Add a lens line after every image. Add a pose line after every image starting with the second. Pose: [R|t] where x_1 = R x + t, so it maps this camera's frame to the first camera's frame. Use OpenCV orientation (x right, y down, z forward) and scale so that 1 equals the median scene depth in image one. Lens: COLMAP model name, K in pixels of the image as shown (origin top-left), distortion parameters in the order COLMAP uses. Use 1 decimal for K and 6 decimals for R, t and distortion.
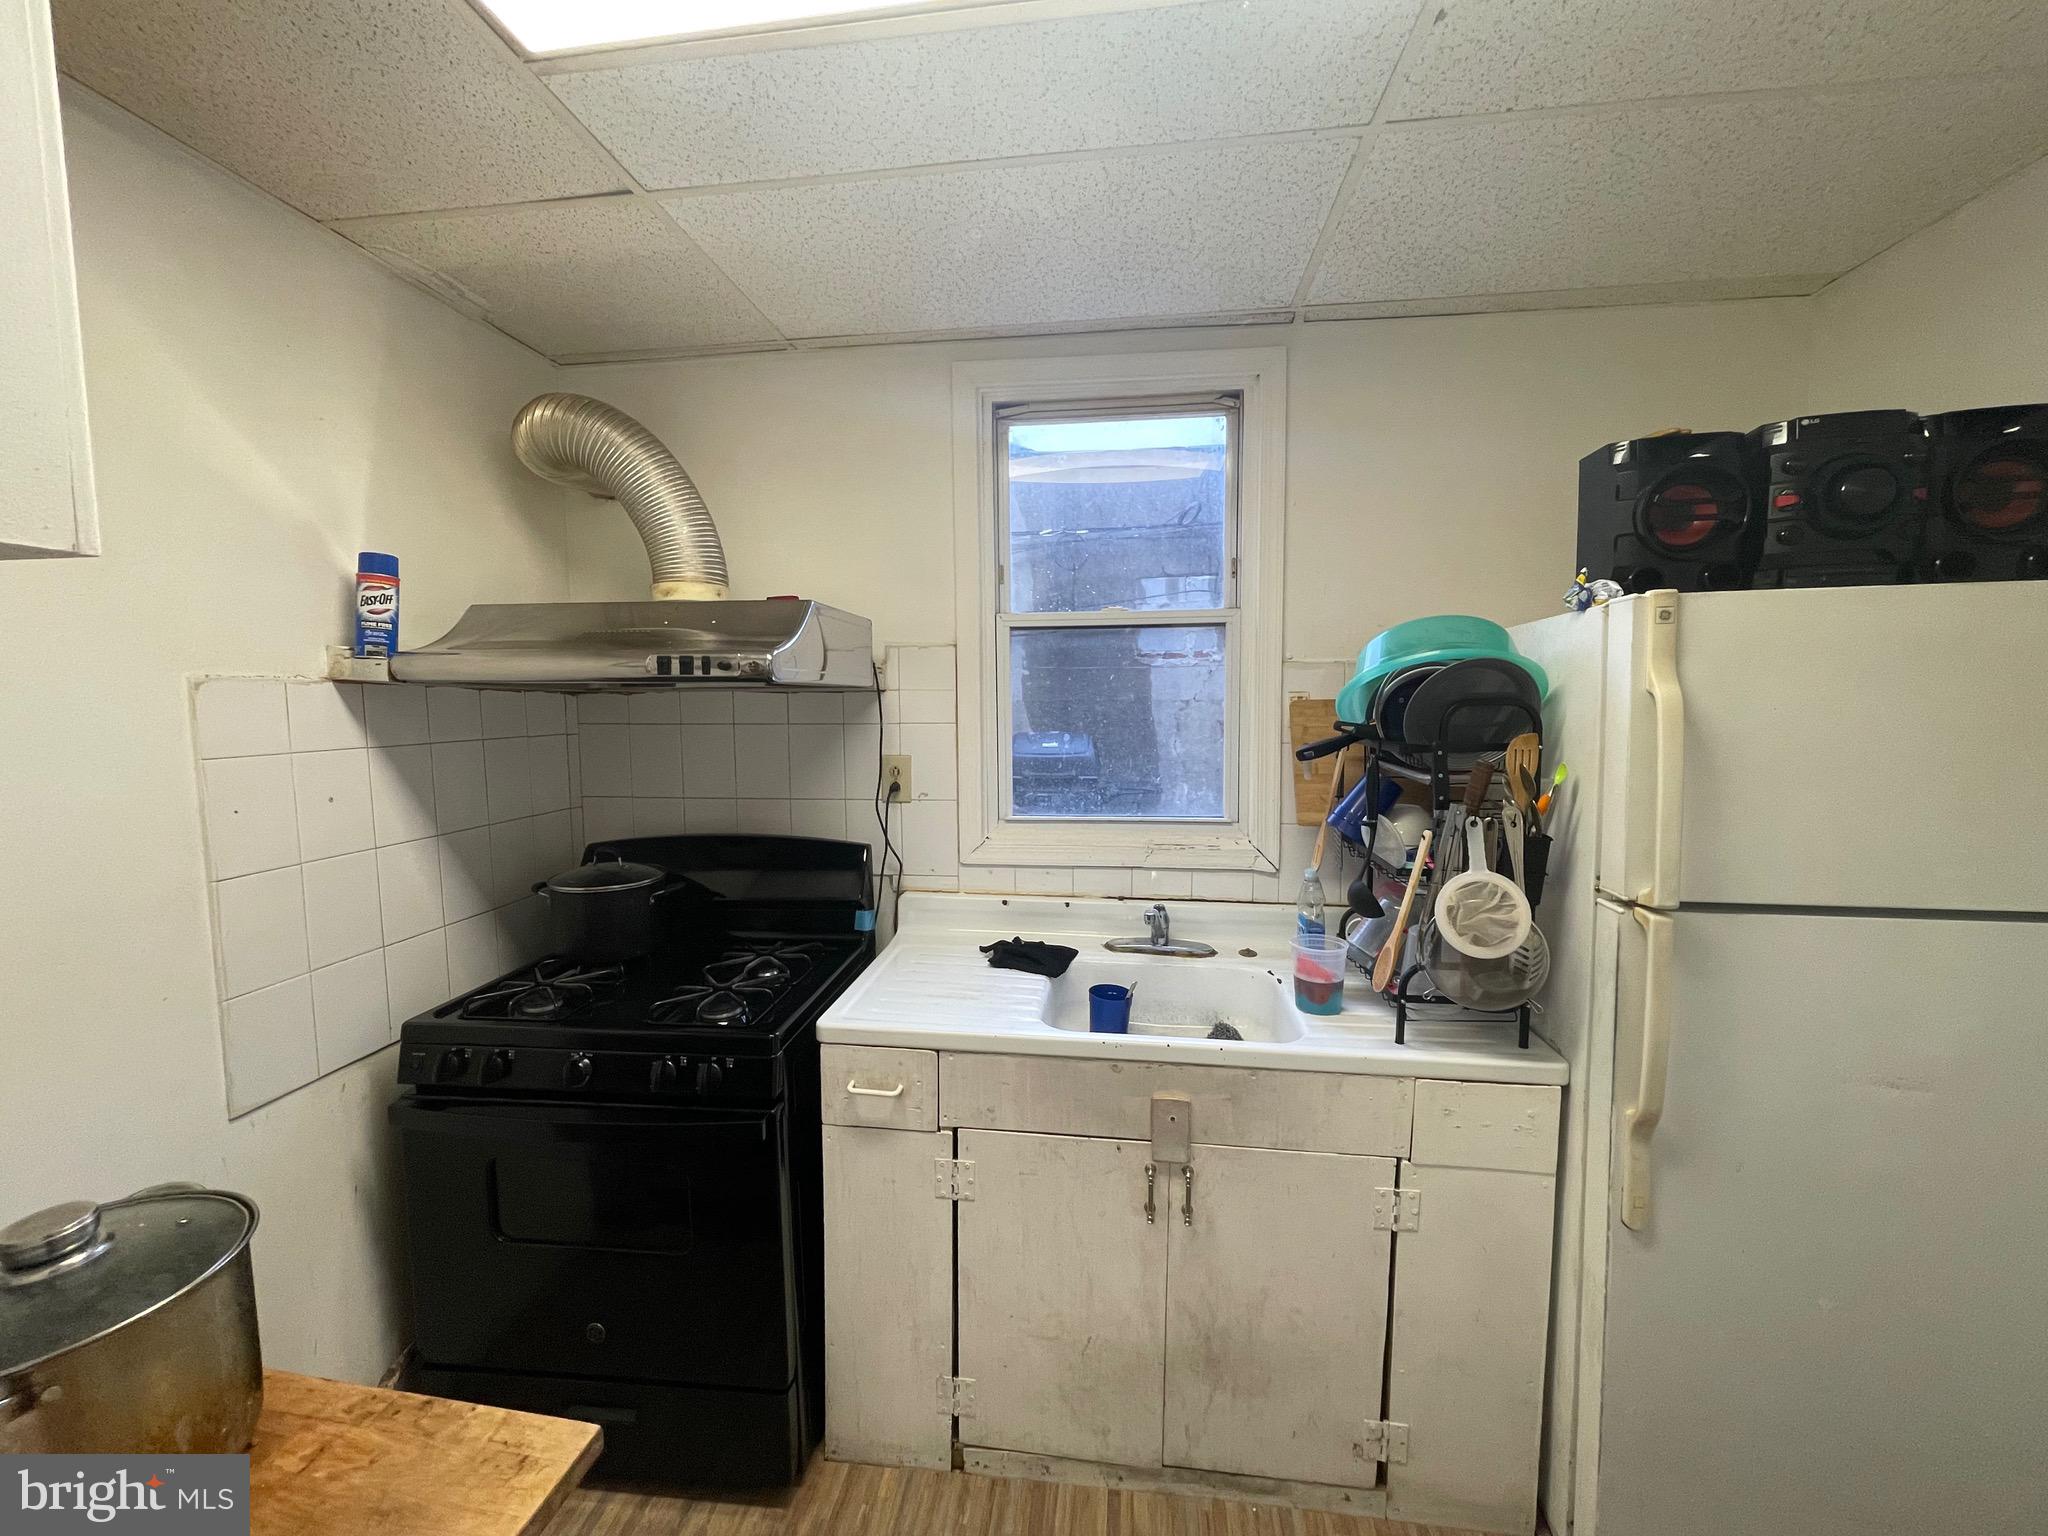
lens RADIAL K [[841.8, 0, 1025.5], [0, 841.8, 754.7], [0, 0, 1]] dist [-0.002405, 0.000467]
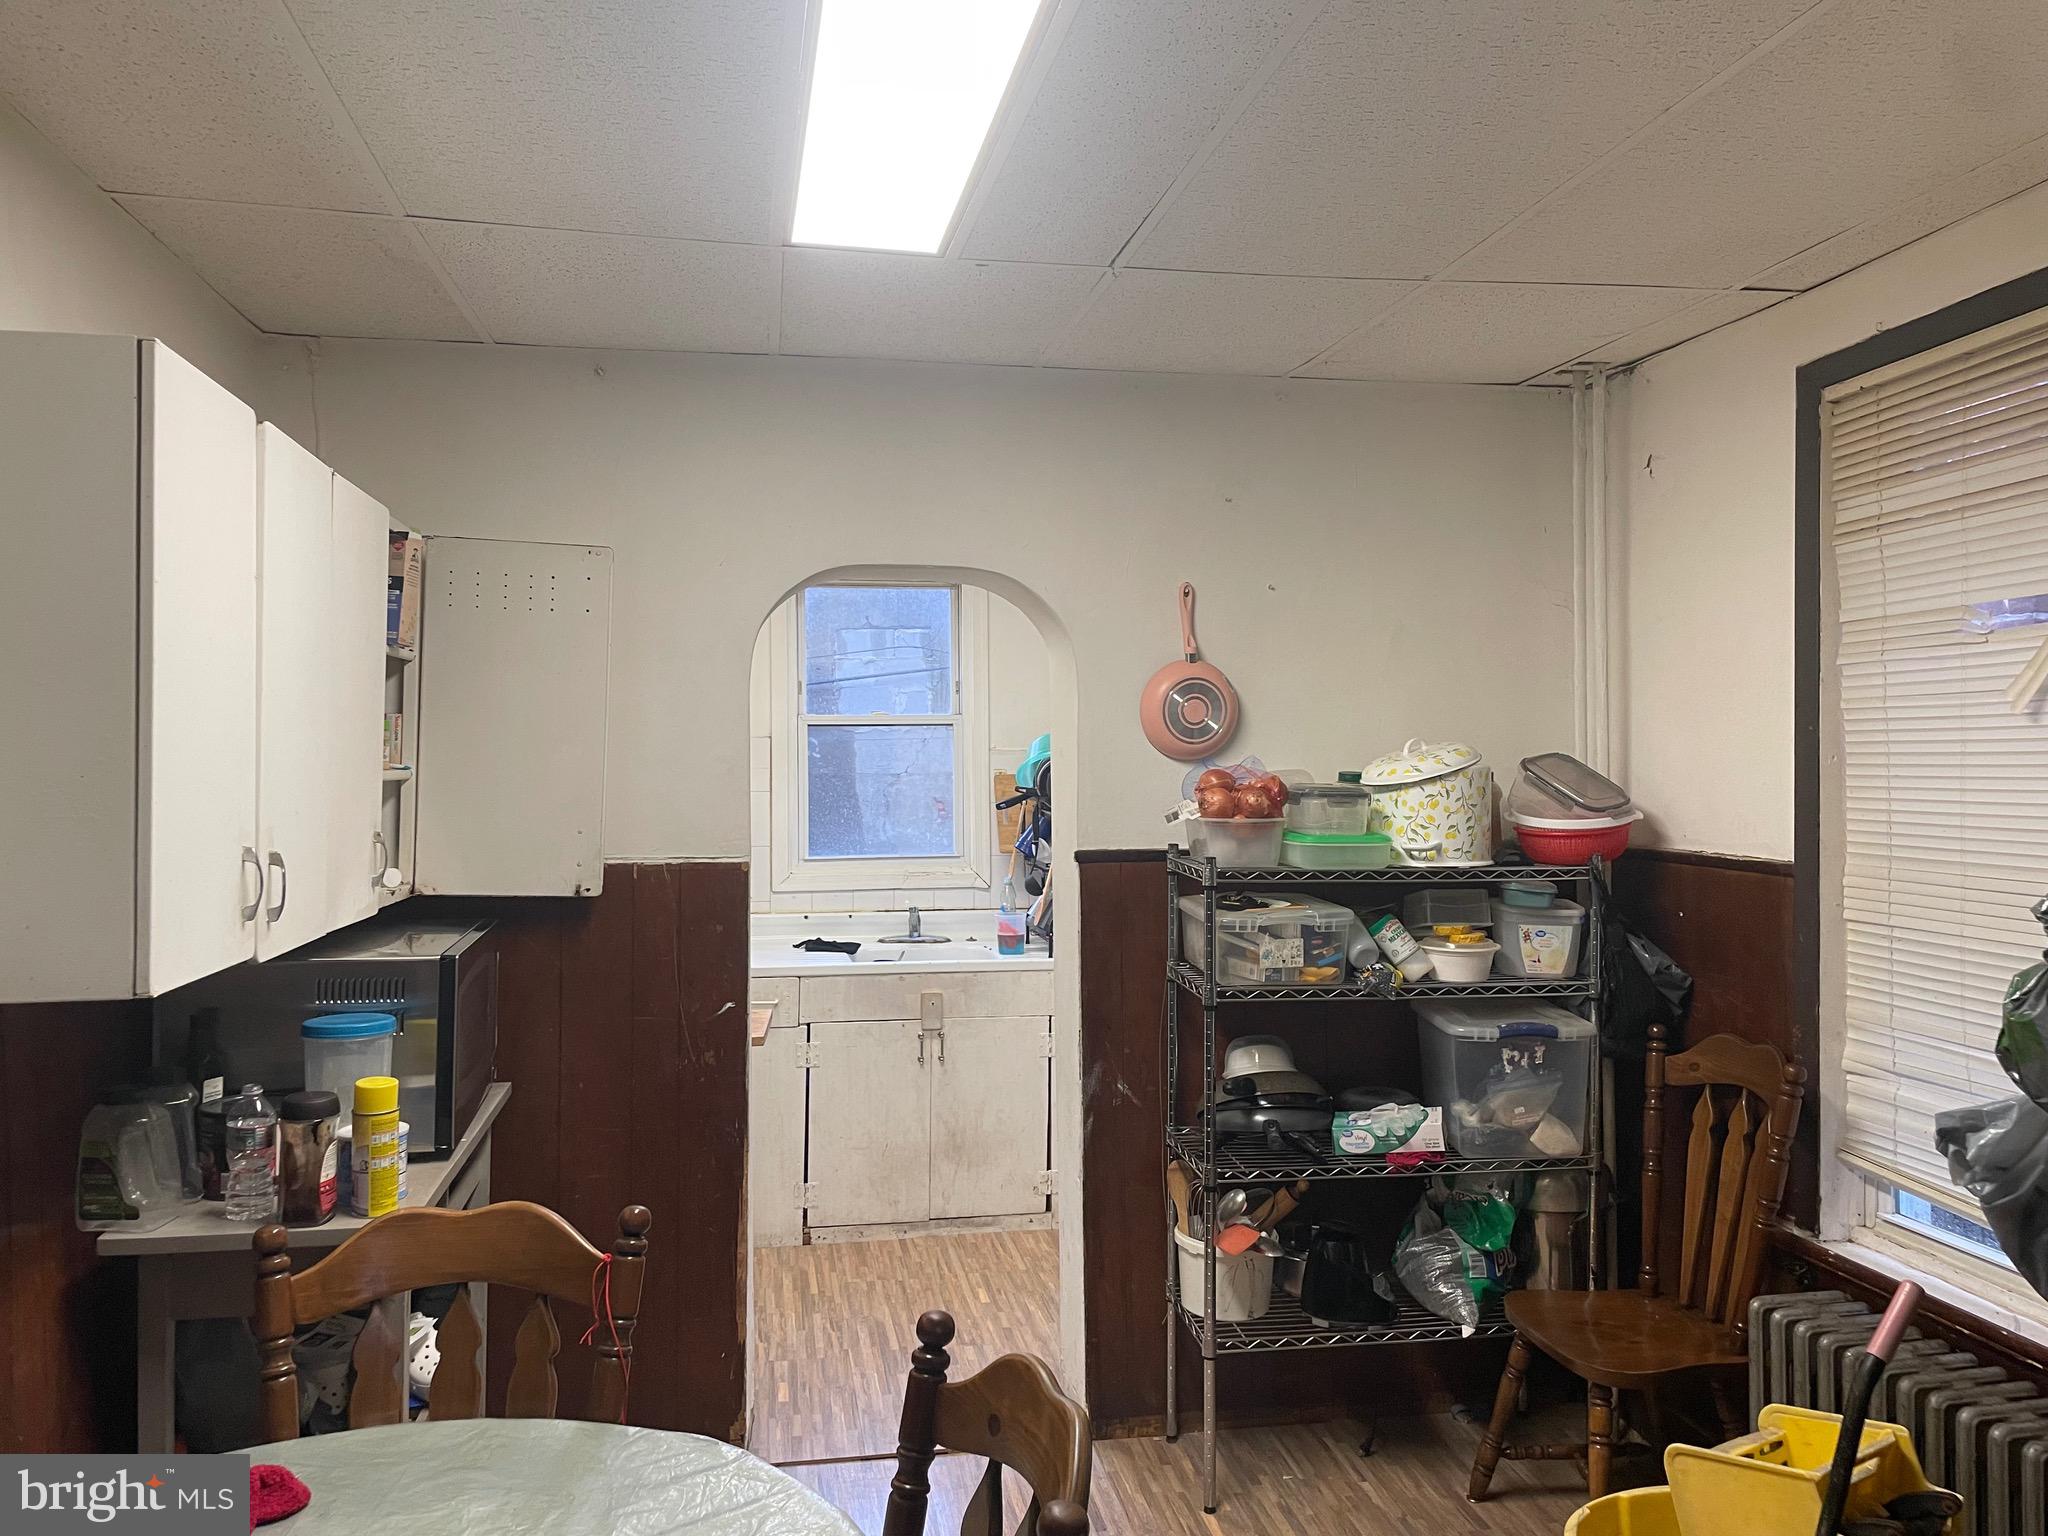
lens RADIAL K [[1561.6, 0, 1023.0], [0, 1561.6, 760.4], [0, 0, 1]] dist [0.073101, -0.092128]
pose [[0.957044, -0.002325, 0.289932, -0.565335], [0.023365, 0.997334, -0.069129, 0.131854], [-0.288999, 0.072934, 0.954547, -2.124629]]
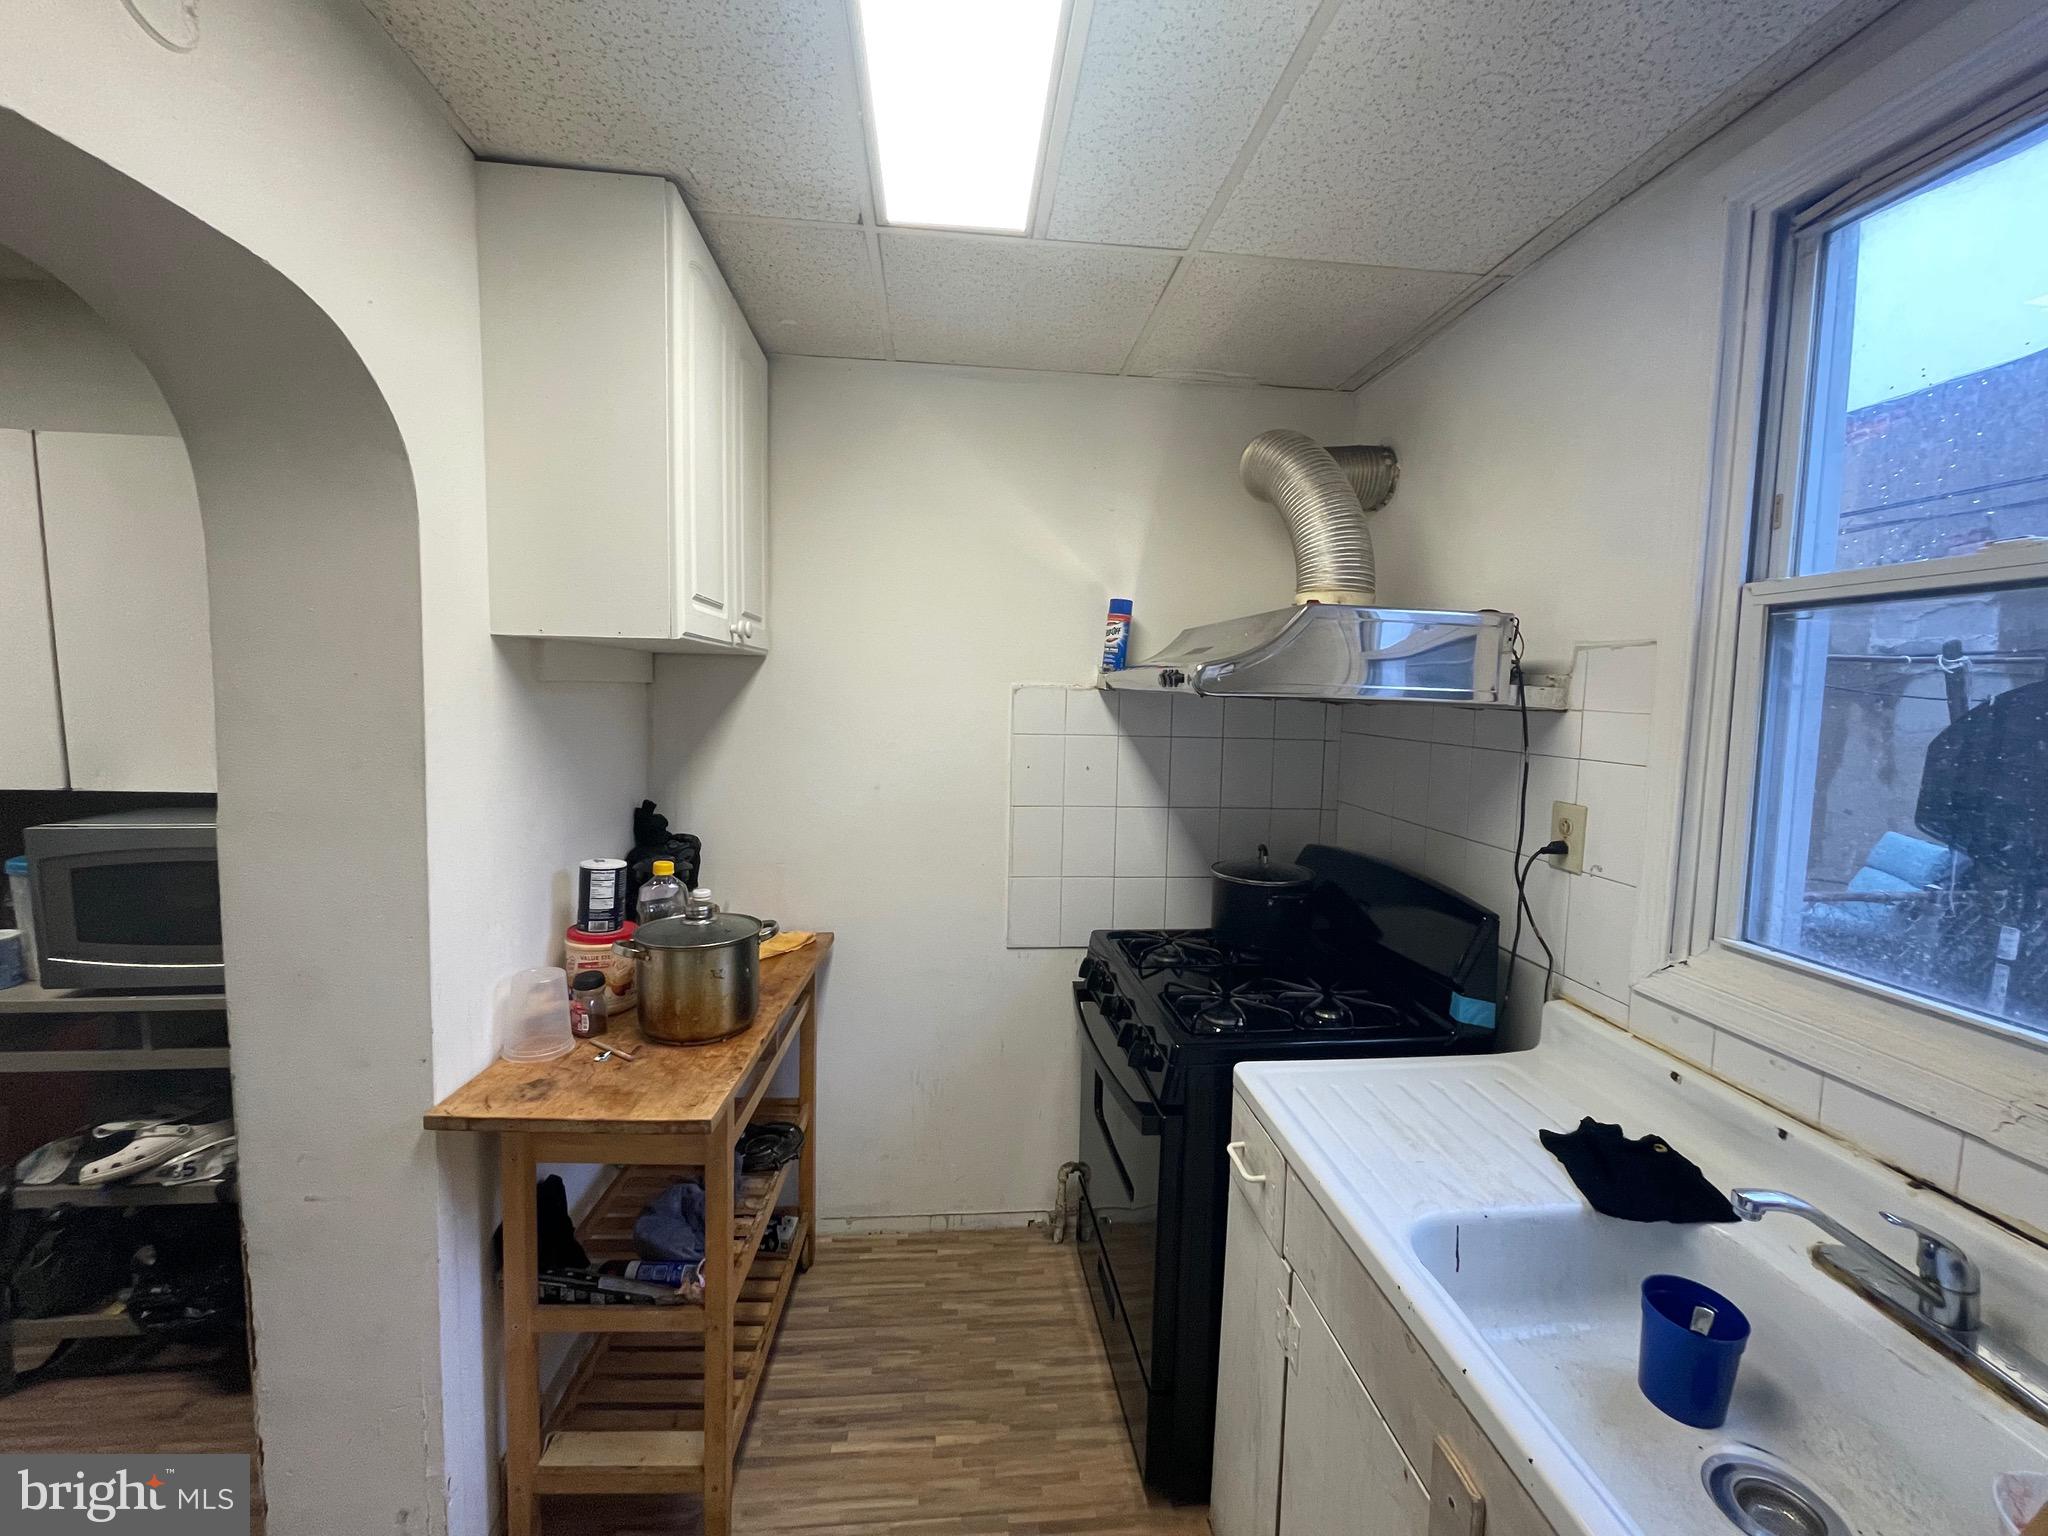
lens RADIAL K [[841.8, 0, 1027.4], [0, 841.8, 756.4], [0, 0, 1]] dist [-0.002405, 0.000467]
pose [[0.211732, 0.089973, -0.973177, 0.547054], [-0.095395, 0.992901, 0.071042, -0.057762], [0.972661, 0.077794, 0.218812, 0.518407]]
